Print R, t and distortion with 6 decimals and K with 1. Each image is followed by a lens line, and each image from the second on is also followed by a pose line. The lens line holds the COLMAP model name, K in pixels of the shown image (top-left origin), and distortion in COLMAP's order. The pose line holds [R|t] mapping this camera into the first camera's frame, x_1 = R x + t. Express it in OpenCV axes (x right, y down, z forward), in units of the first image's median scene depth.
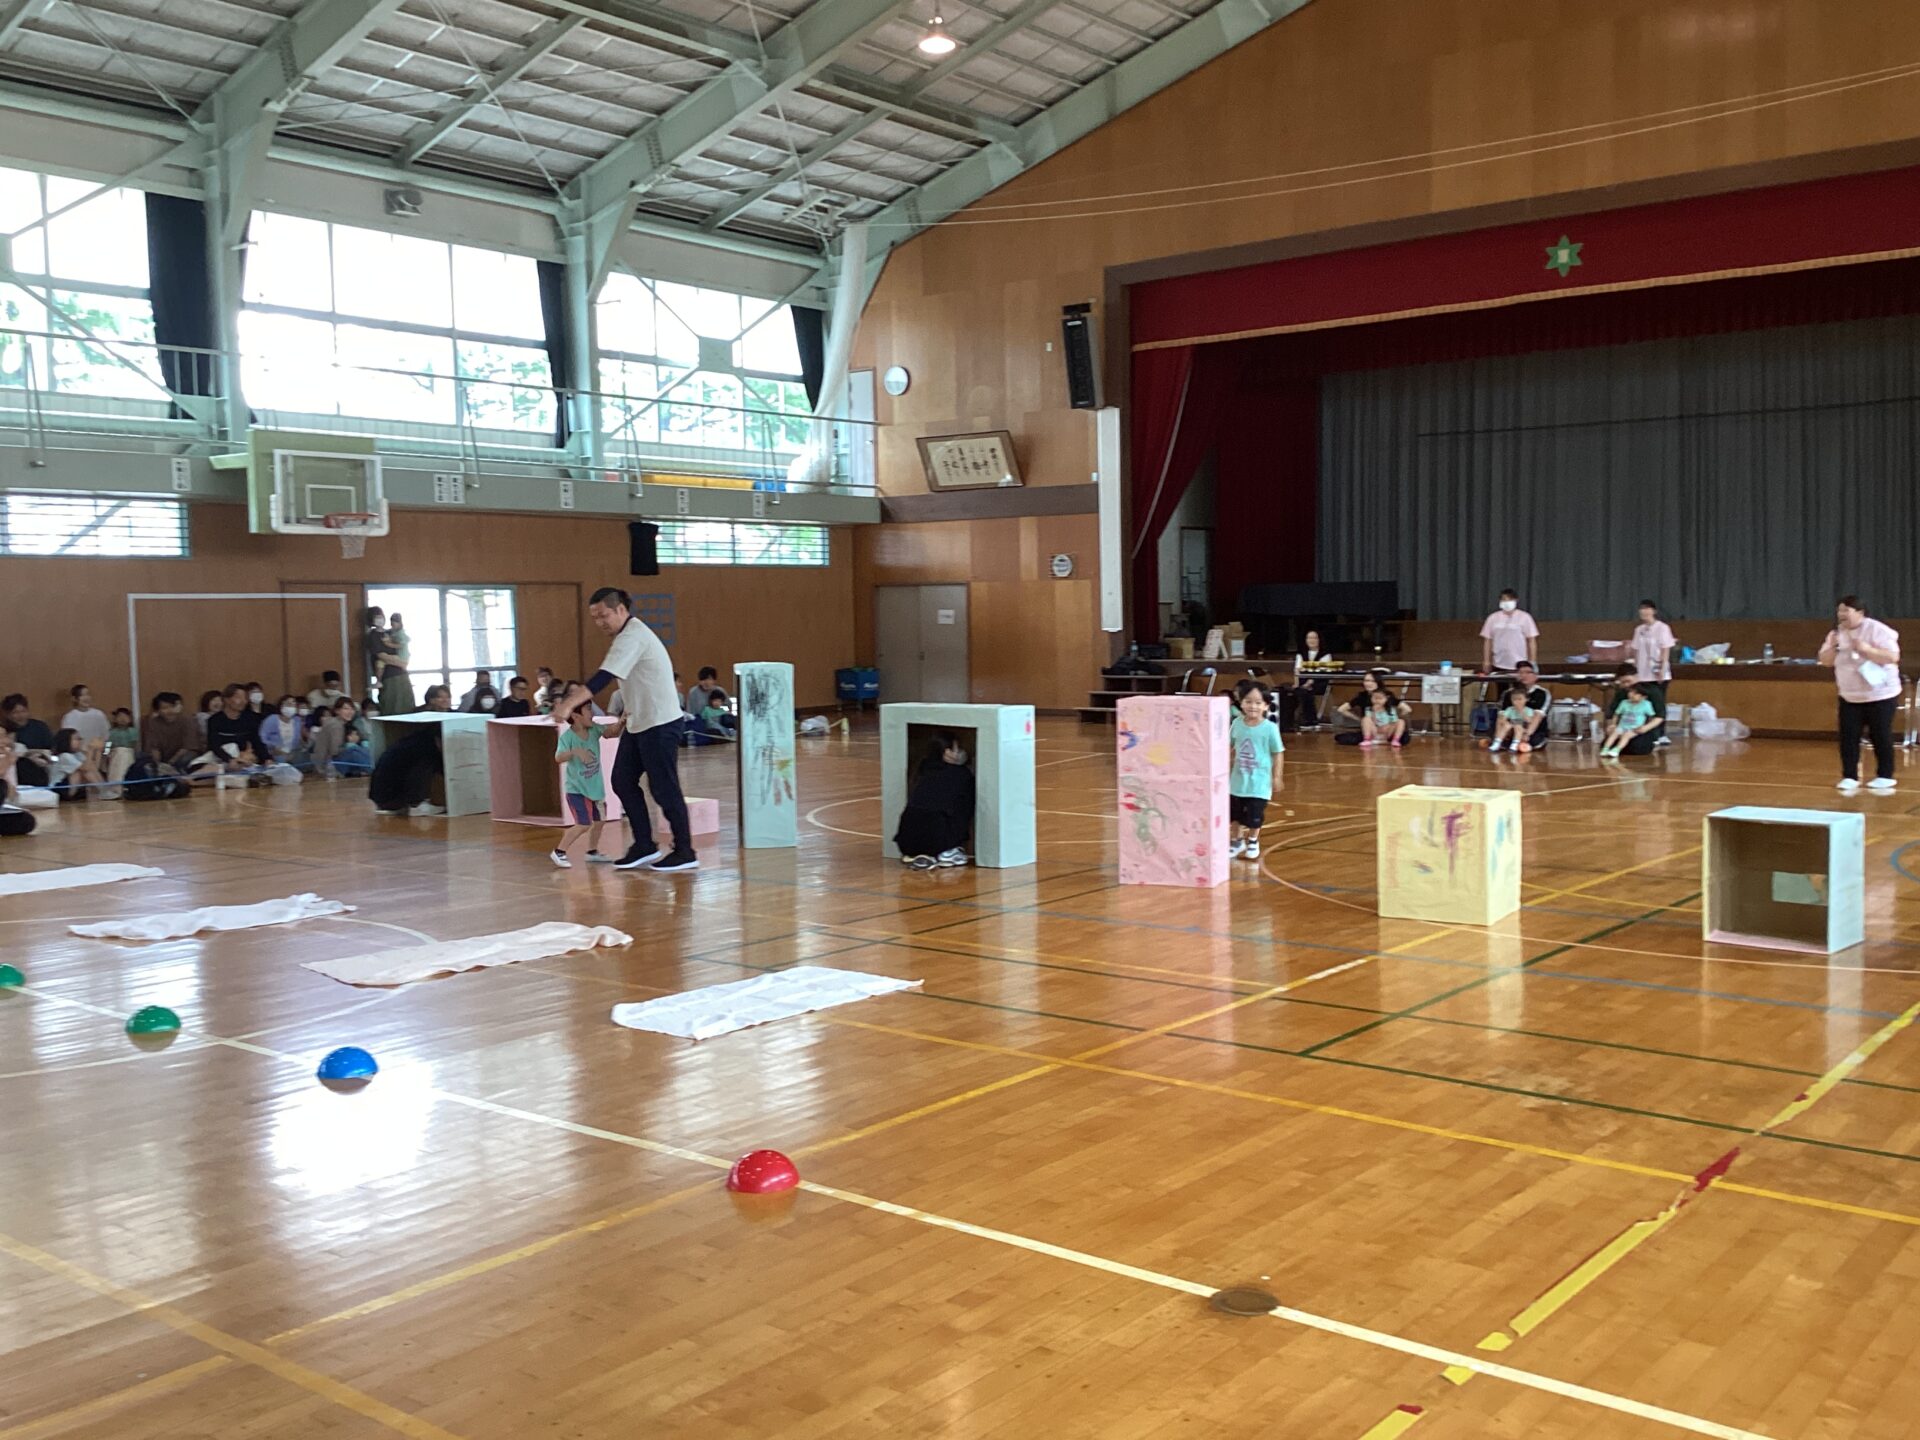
lens RADIAL K [[1800.1, 0, 960.0], [0, 1800.1, 720.0], [0, 0, 1]] dist [0.124120, -0.240377]
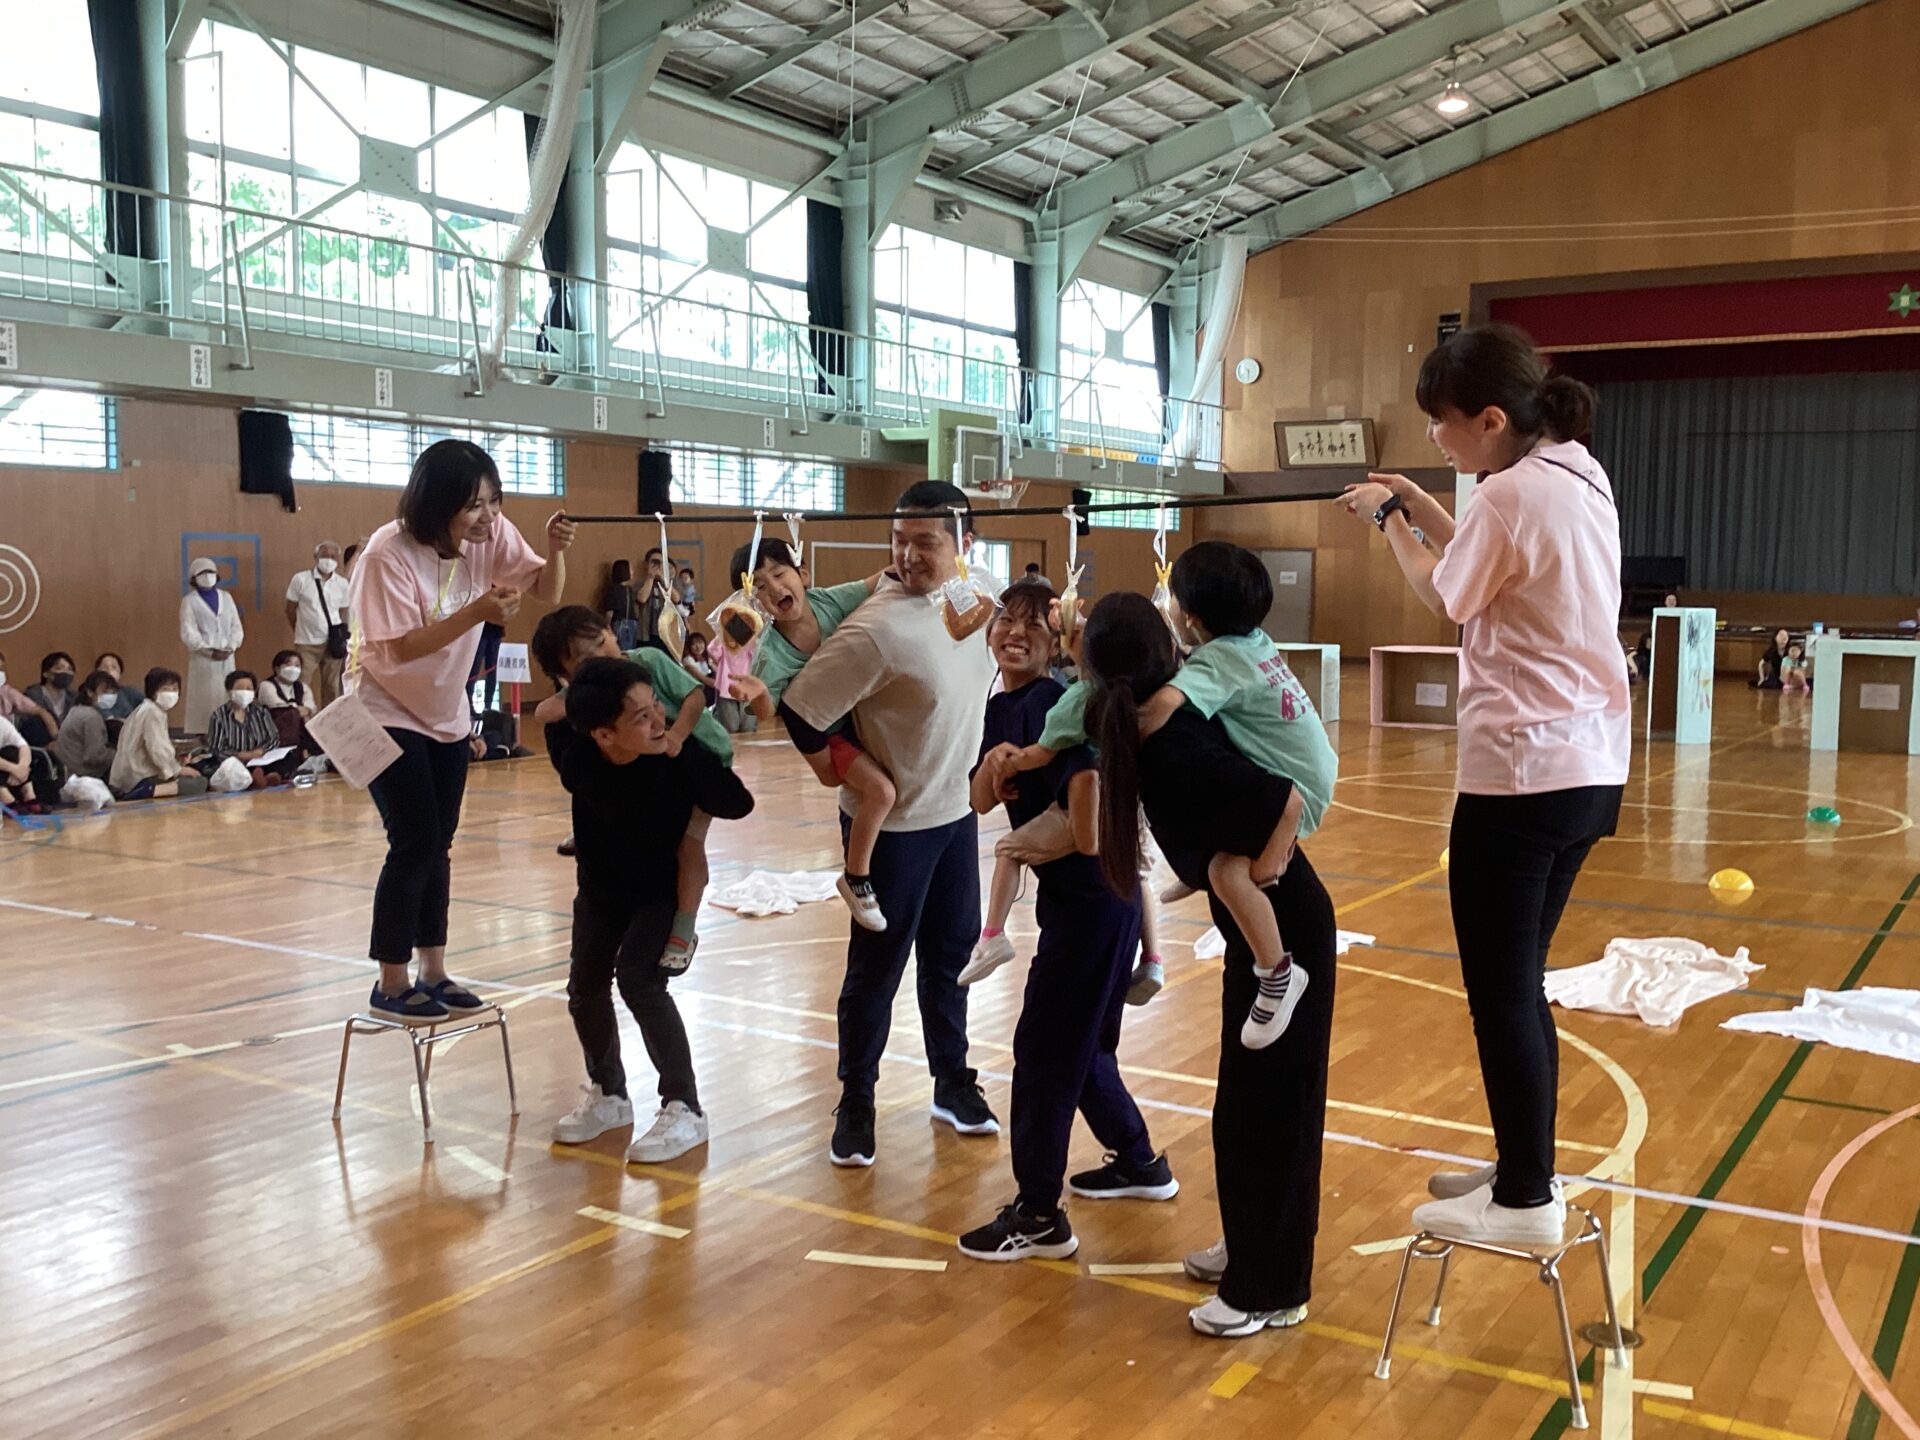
lens RADIAL K [[1800.1, 0, 960.0], [0, 1800.1, 720.0], [0, 0, 1]] dist [0.124120, -0.240377]
pose [[0.993084, 0.018288, 0.115972, -0.384986], [-0.020597, 0.999612, 0.018746, 0.018288], [-0.115584, -0.021005, 0.993076, -0.144209]]
